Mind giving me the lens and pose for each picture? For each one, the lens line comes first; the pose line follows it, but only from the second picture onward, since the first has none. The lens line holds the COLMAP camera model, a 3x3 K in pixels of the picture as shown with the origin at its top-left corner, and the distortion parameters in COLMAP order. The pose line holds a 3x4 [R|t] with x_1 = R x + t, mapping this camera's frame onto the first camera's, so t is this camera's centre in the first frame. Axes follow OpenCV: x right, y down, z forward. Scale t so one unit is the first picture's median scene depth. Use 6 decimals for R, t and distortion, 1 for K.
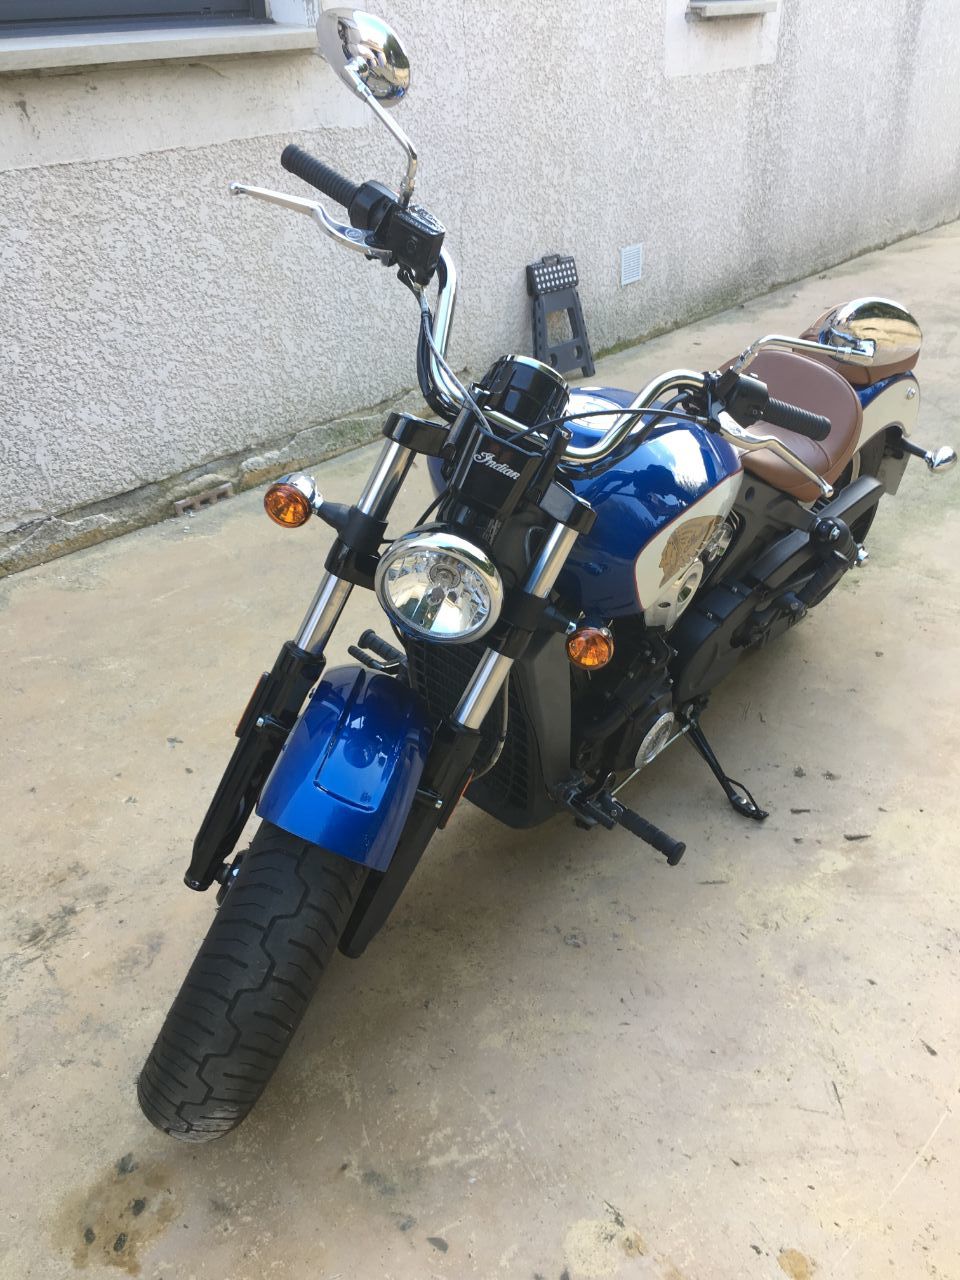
lens RADIAL K [[1084.6, 0, 479.5], [0, 1084.6, 641.1], [0, 0, 1]] dist [0.074405, -0.103025]
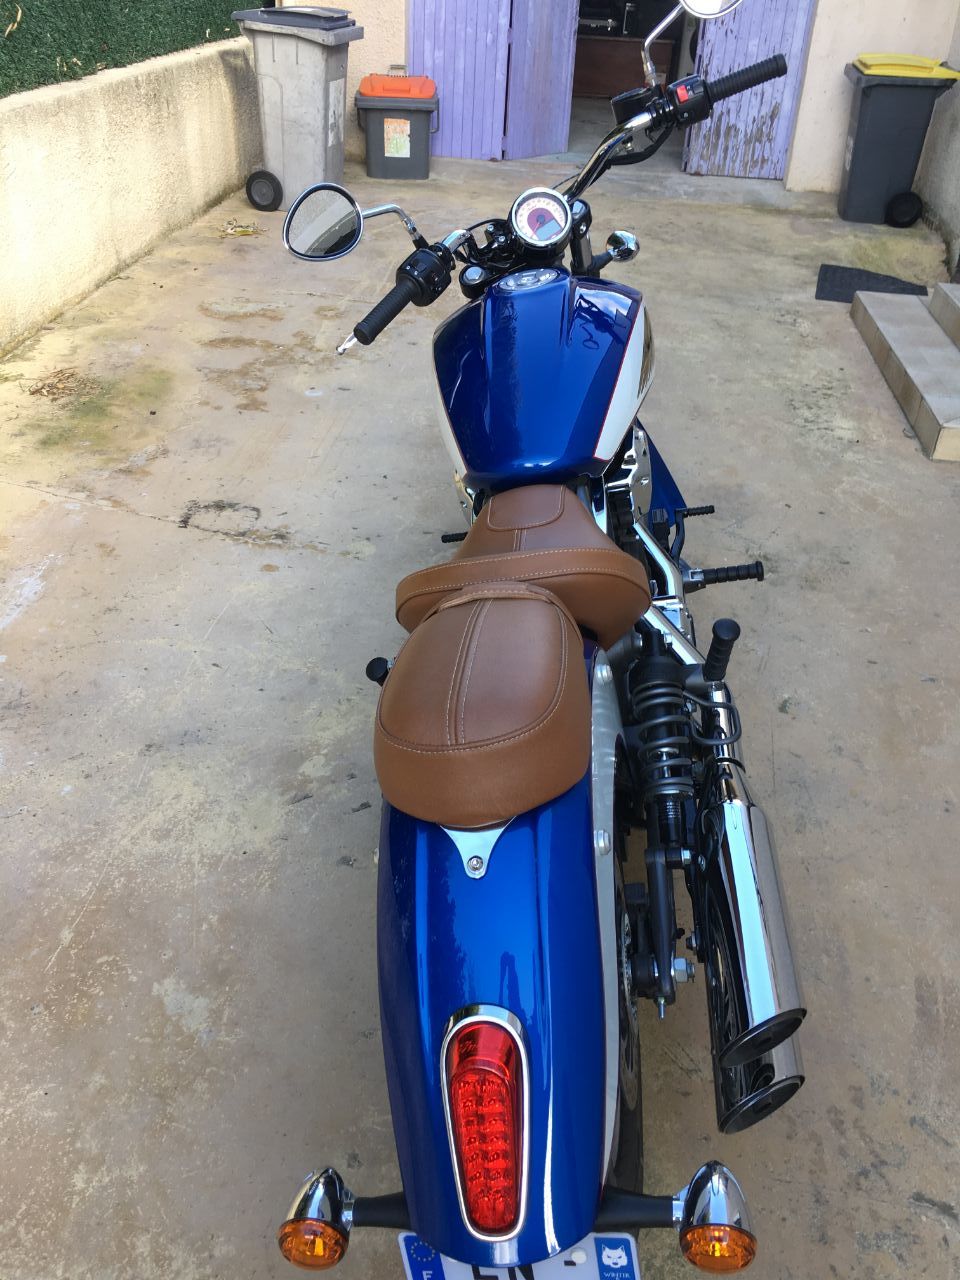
lens RADIAL K [[1084.6, 0, 481.0], [0, 1084.6, 639.7], [0, 0, 1]] dist [0.074405, -0.103025]
pose [[-0.825467, 0.302314, -0.476666, 0.400975], [-0.300479, 0.479523, 0.824482, -0.475198], [0.477825, 0.823810, -0.304992, 0.792577]]
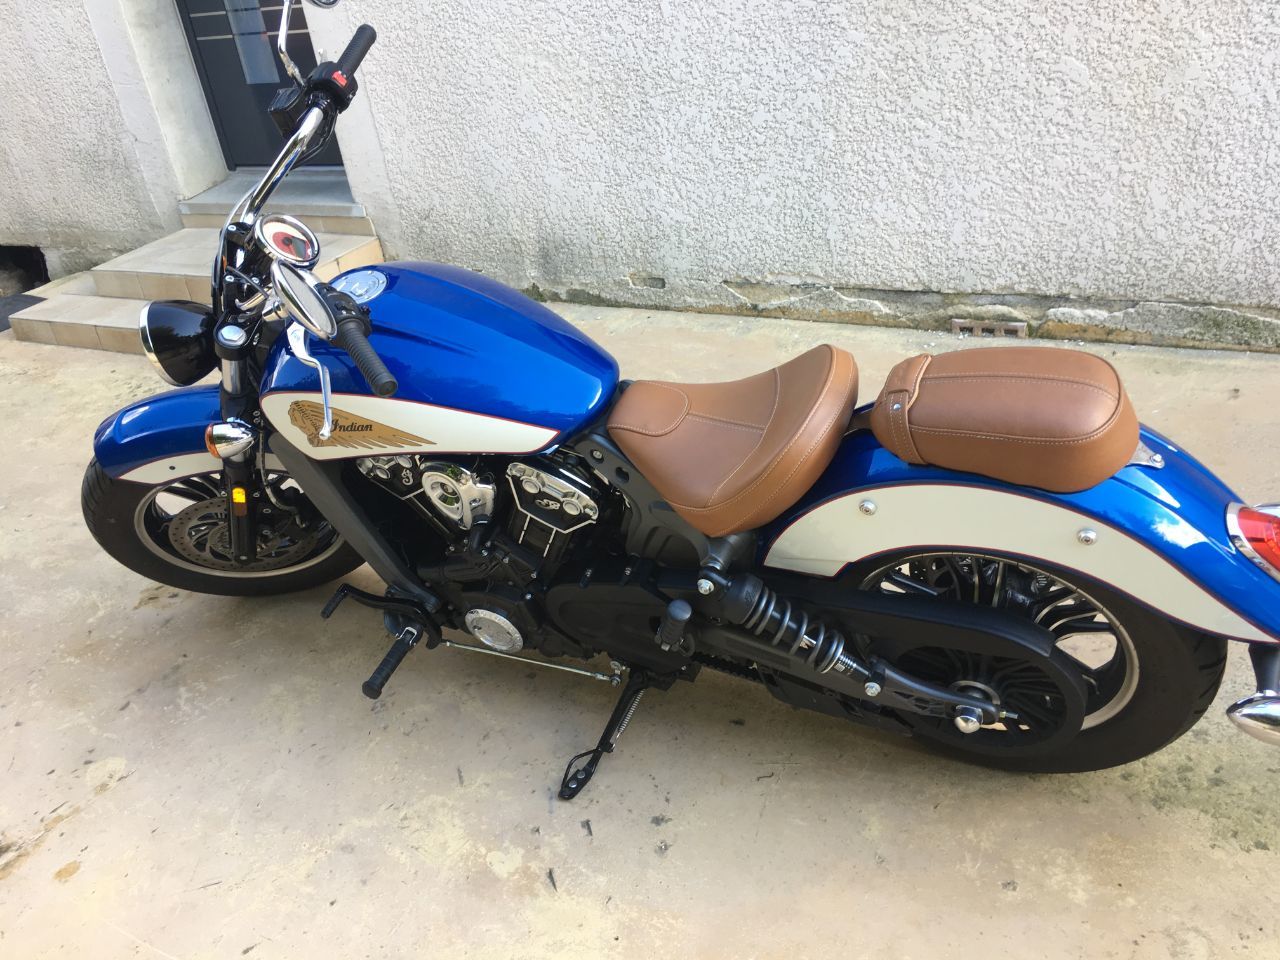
lens RADIAL K [[1084.6, 0, 633.2], [0, 1084.6, 487.4], [0, 0, 1]] dist [0.074405, -0.103025]
pose [[0.256314, 0.482926, -0.837309, 0.590385], [-0.382332, 0.846254, 0.371047, -0.271660], [0.887764, 0.225026, 0.401545, 0.401248]]
